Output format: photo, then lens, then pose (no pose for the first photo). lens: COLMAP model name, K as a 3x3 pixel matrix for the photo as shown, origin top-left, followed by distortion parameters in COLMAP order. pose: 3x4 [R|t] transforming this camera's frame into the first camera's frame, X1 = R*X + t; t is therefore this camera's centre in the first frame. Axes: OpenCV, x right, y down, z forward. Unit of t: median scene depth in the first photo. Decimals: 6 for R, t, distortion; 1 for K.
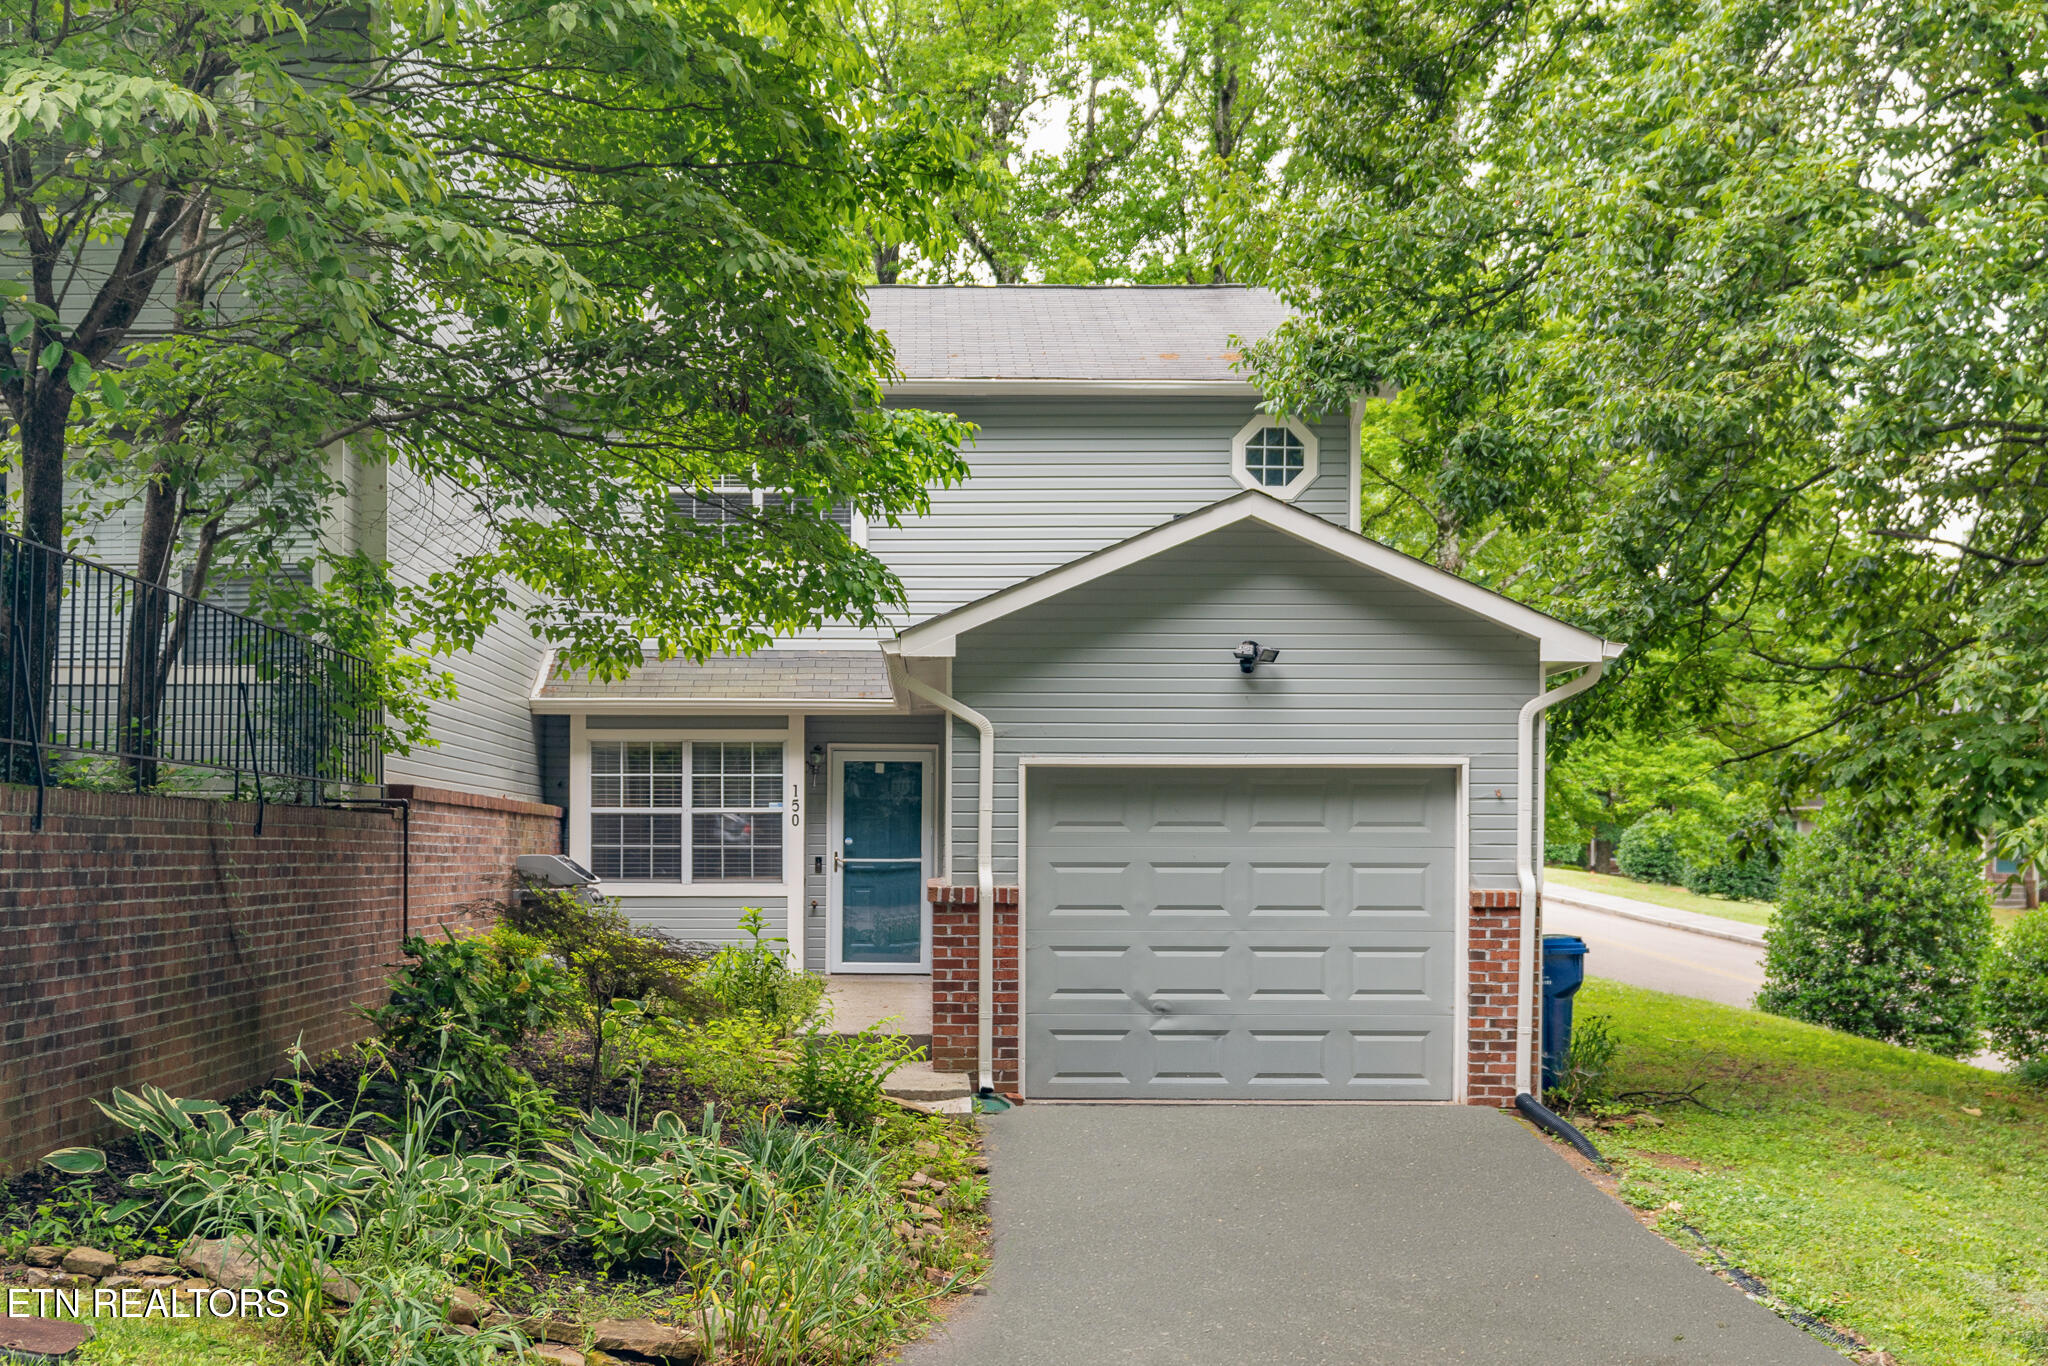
lens RADIAL K [[2352.1, 0, 1023.0], [0, 2352.1, 686.6], [0, 0, 1]] dist [0.108128, 0.000000]
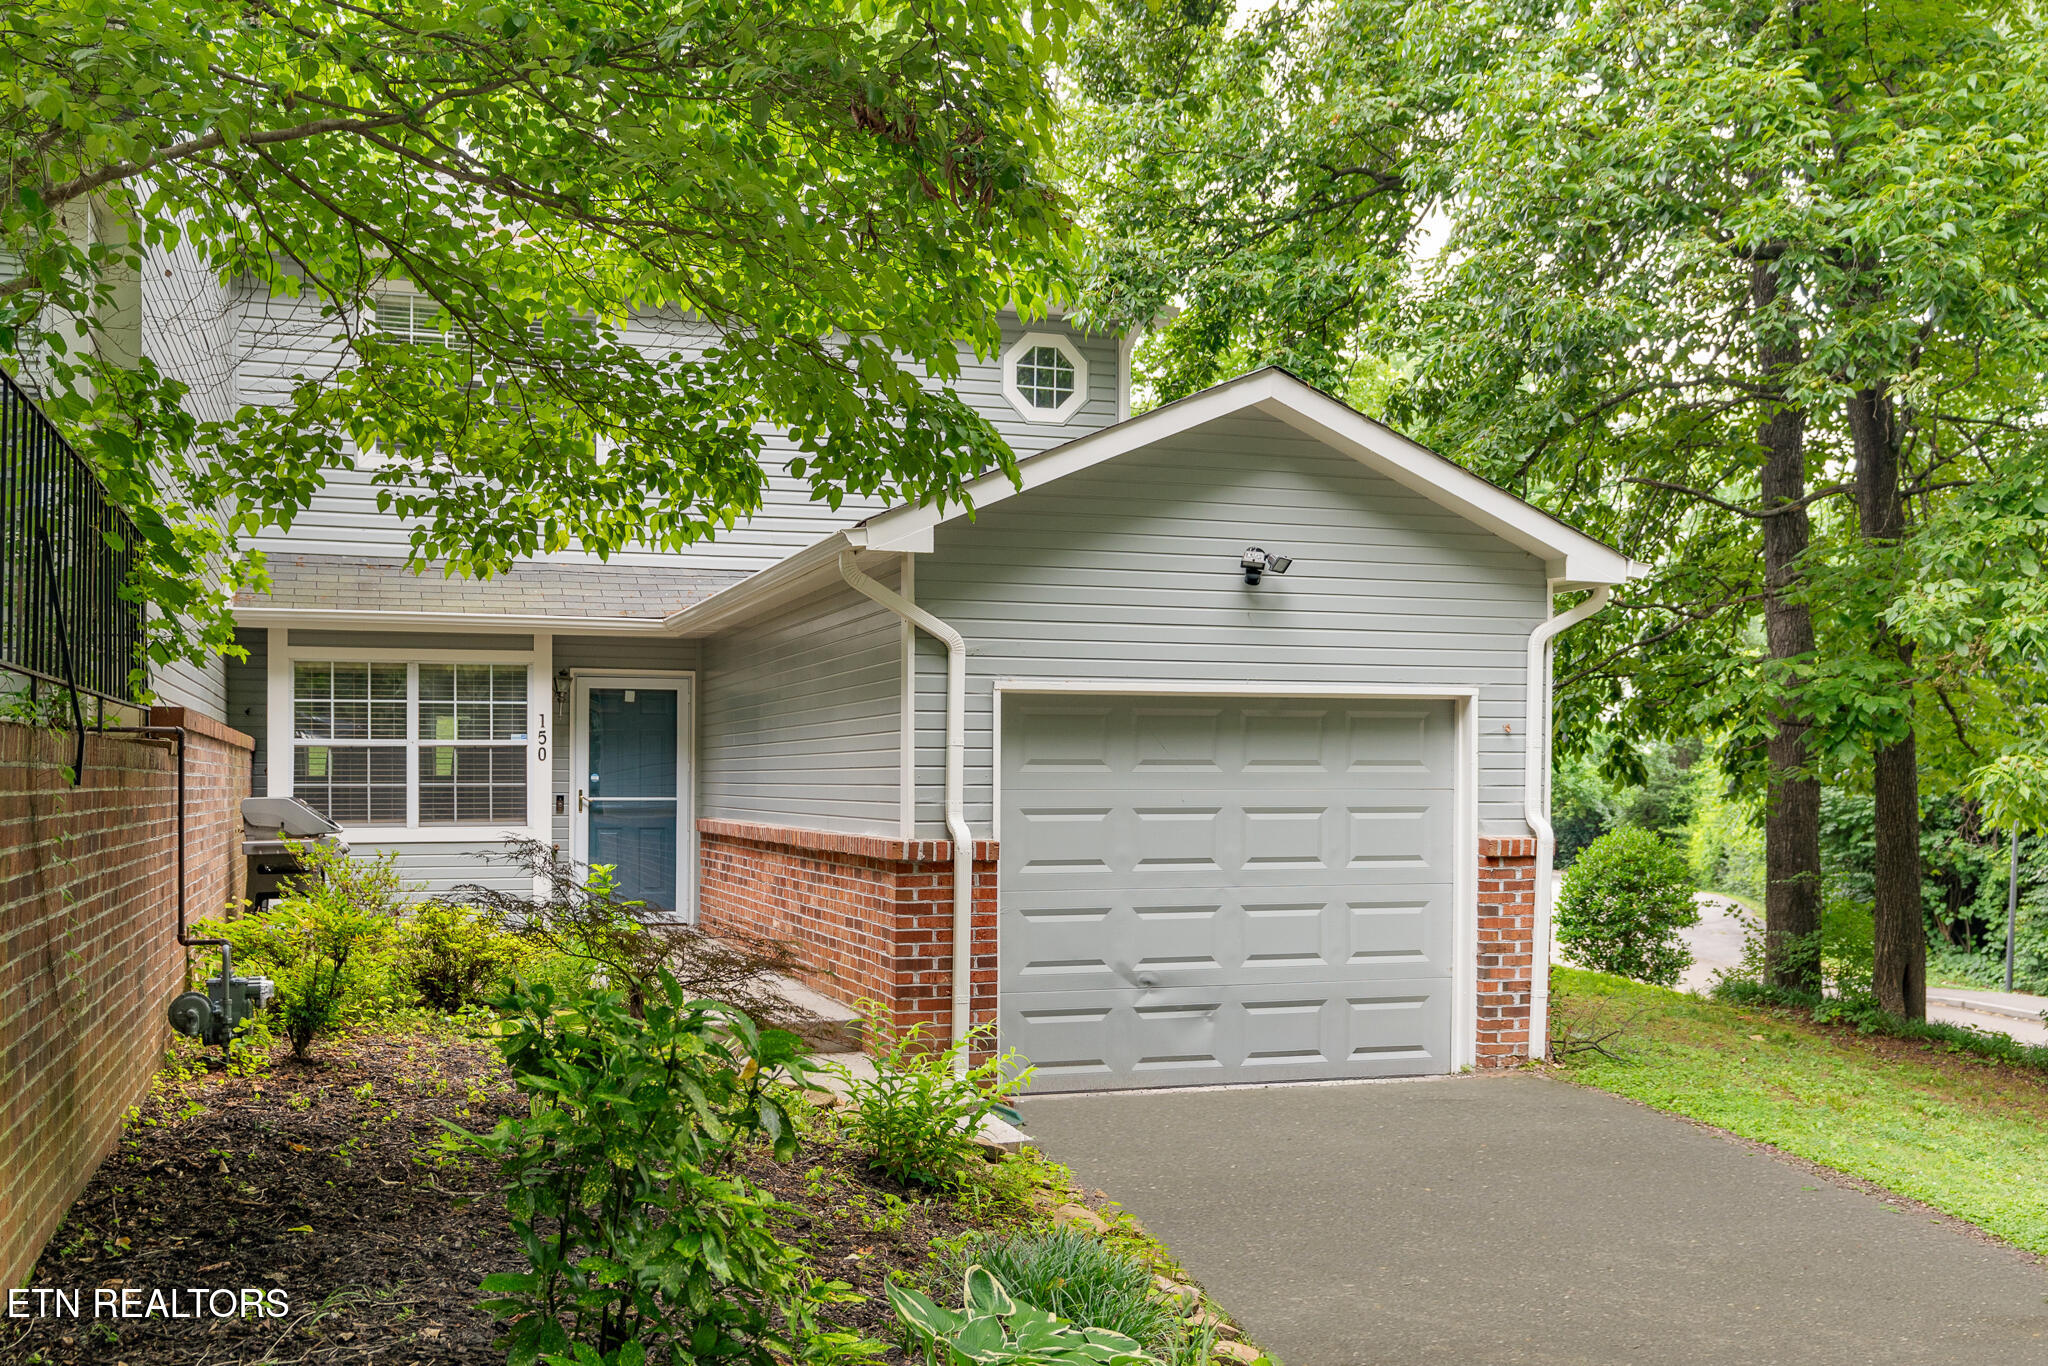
lens RADIAL K [[1917.2, 0, 1024.7], [0, 1917.2, 680.9], [0, 0, 1]] dist [0.075532, 0.000000]
pose [[0.957401, 0.012526, 0.288489, -0.182670], [-0.018855, 0.999638, 0.019170, 0.016904], [-0.288144, -0.023792, 0.957291, 0.357460]]
